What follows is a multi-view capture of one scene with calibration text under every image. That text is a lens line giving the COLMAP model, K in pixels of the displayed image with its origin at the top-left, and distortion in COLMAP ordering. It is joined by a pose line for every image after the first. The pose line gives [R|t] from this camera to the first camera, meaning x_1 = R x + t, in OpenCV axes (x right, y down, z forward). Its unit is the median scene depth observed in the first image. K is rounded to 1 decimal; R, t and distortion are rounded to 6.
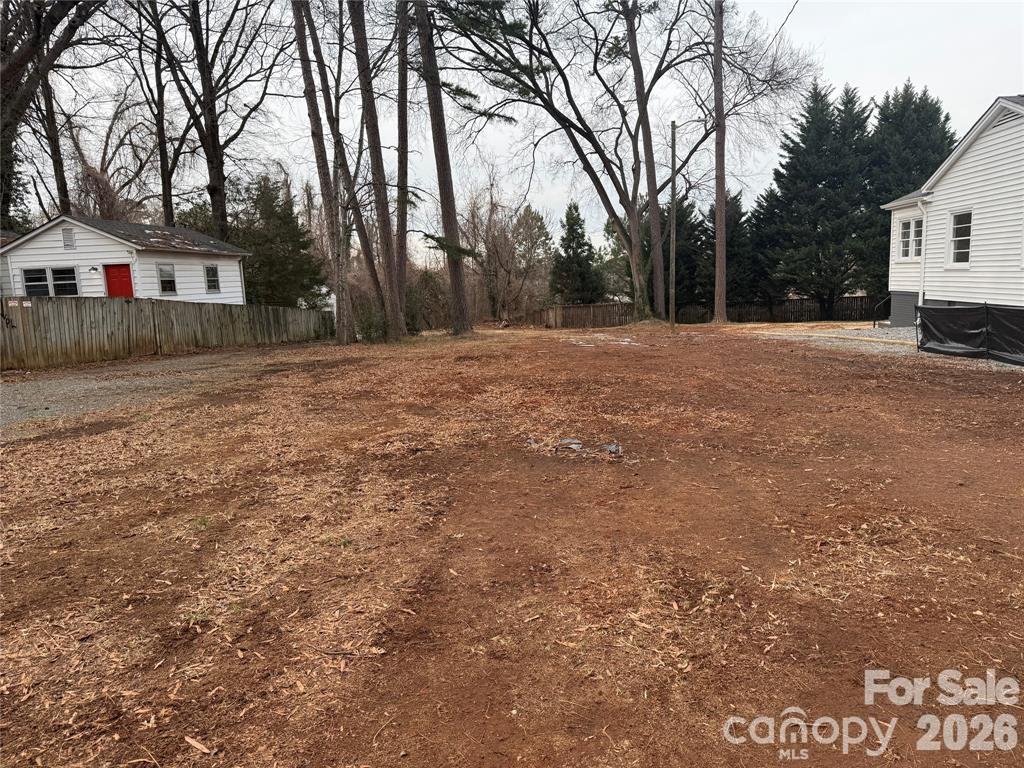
lens RADIAL K [[754.3, 0, 511.4], [0, 754.3, 403.7], [0, 0, 1]] dist [0.073438, -0.078954]
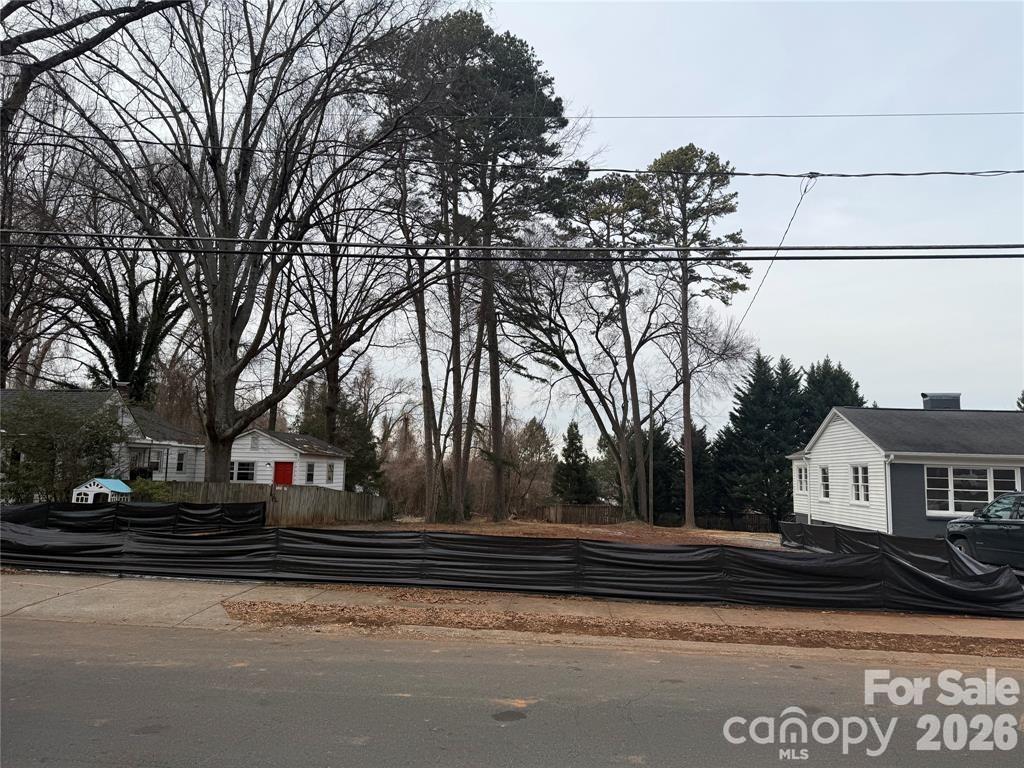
lens RADIAL K [[754.3, 0, 496.6], [0, 754.3, 379.4], [0, 0, 1]] dist [0.073438, -0.078954]
pose [[0.998013, 0.062276, -0.009542, -0.048229], [-0.062435, 0.957350, -0.282105, 0.032508], [-0.008433, 0.282141, 0.959336, -0.267500]]
